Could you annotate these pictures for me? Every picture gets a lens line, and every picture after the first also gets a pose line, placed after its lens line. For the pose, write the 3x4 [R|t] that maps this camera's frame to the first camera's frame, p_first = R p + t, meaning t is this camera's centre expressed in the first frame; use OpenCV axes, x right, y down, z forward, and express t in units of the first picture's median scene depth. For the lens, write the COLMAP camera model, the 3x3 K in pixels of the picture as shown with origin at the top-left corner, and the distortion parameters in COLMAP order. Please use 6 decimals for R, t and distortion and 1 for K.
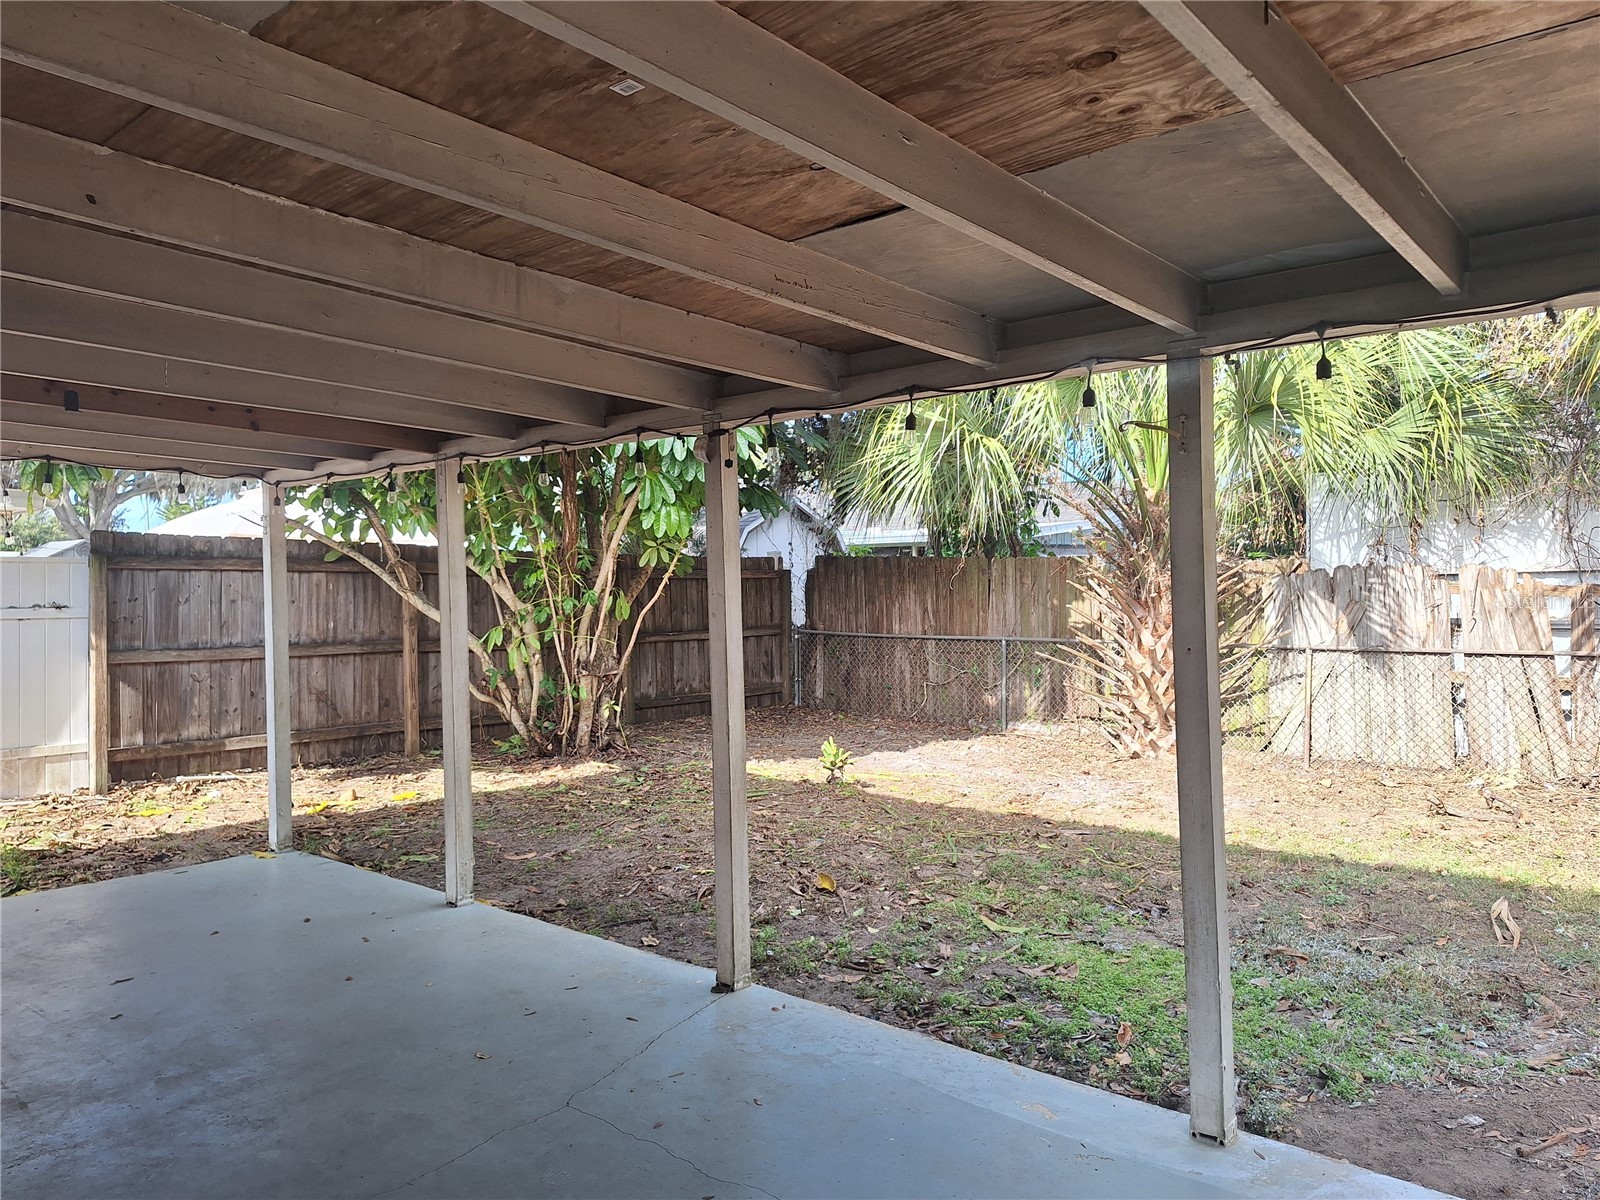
lens RADIAL K [[1119.0, 0, 806.2], [0, 1119.0, 596.4], [0, 0, 1]] dist [0.057740, -0.042161]
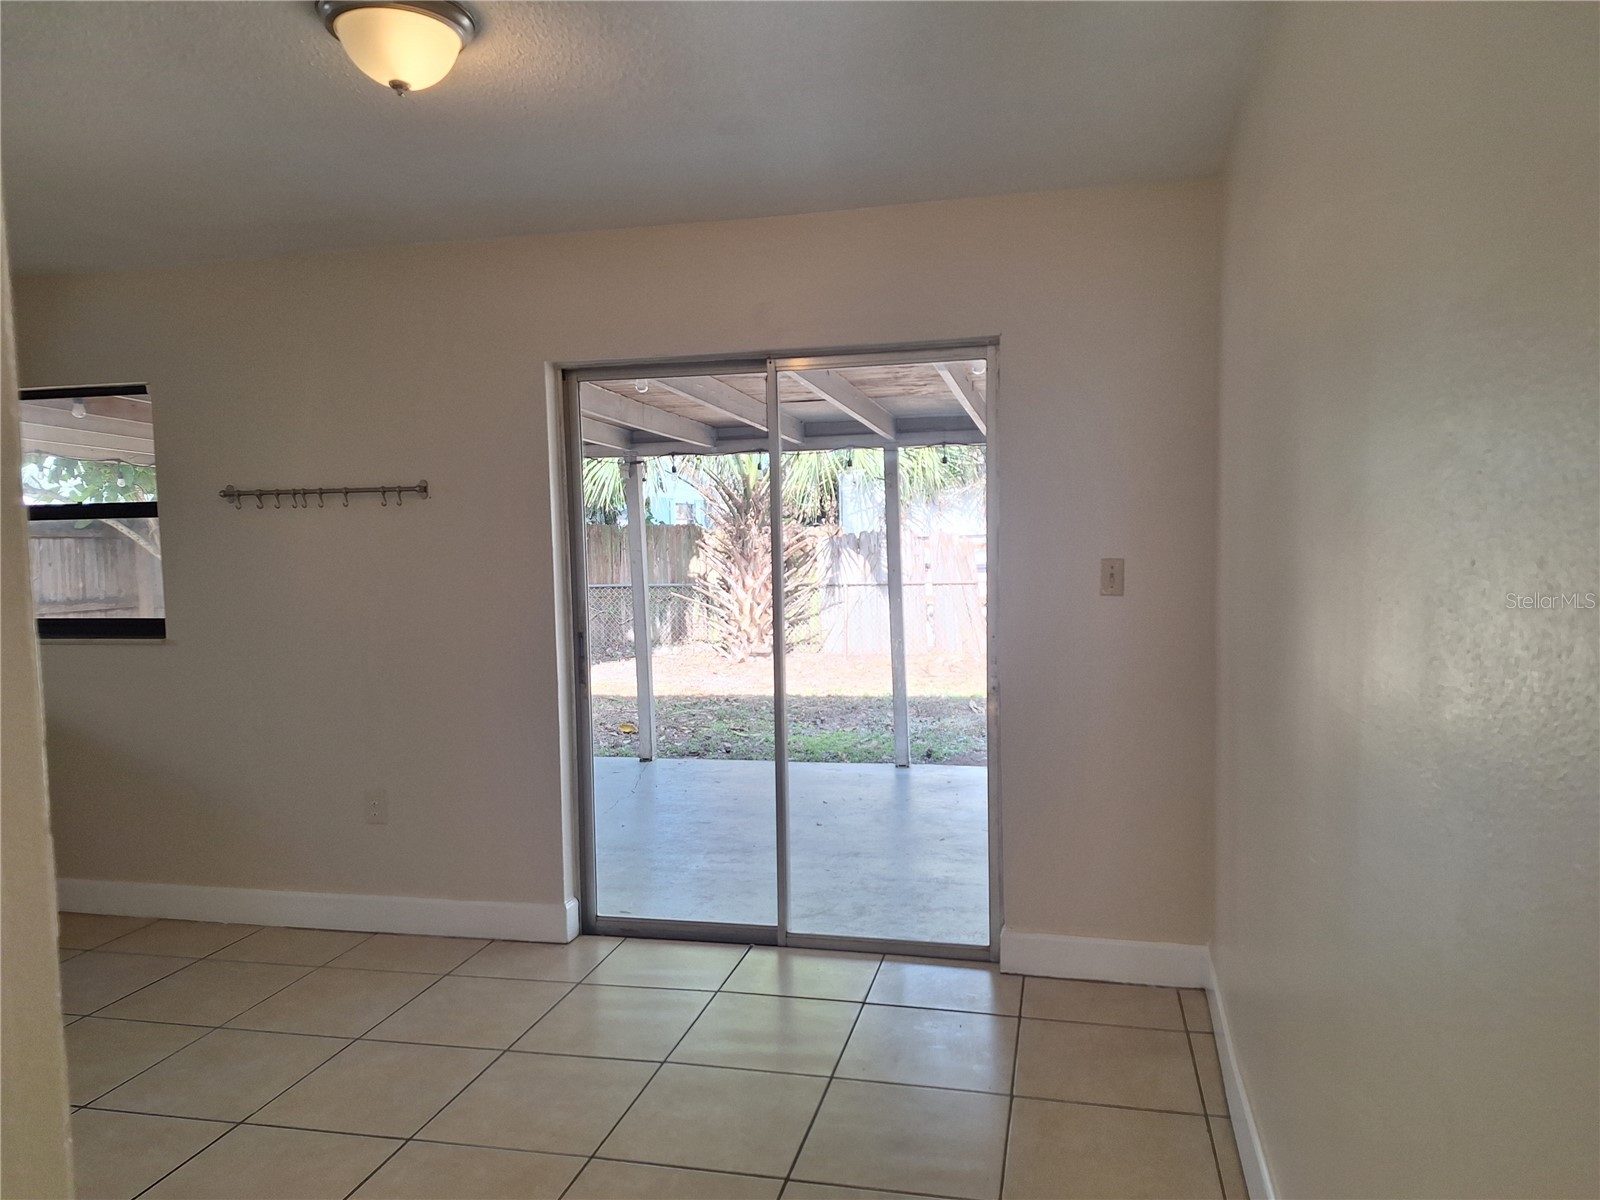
lens RADIAL K [[1119.0, 0, 798.0], [0, 1119.0, 602.5], [0, 0, 1]] dist [0.057740, -0.042161]
pose [[0.895350, -0.031330, 0.444260, -0.293289], [0.013105, 0.998944, 0.044036, 0.002322], [-0.445171, -0.033606, 0.894815, -0.341826]]
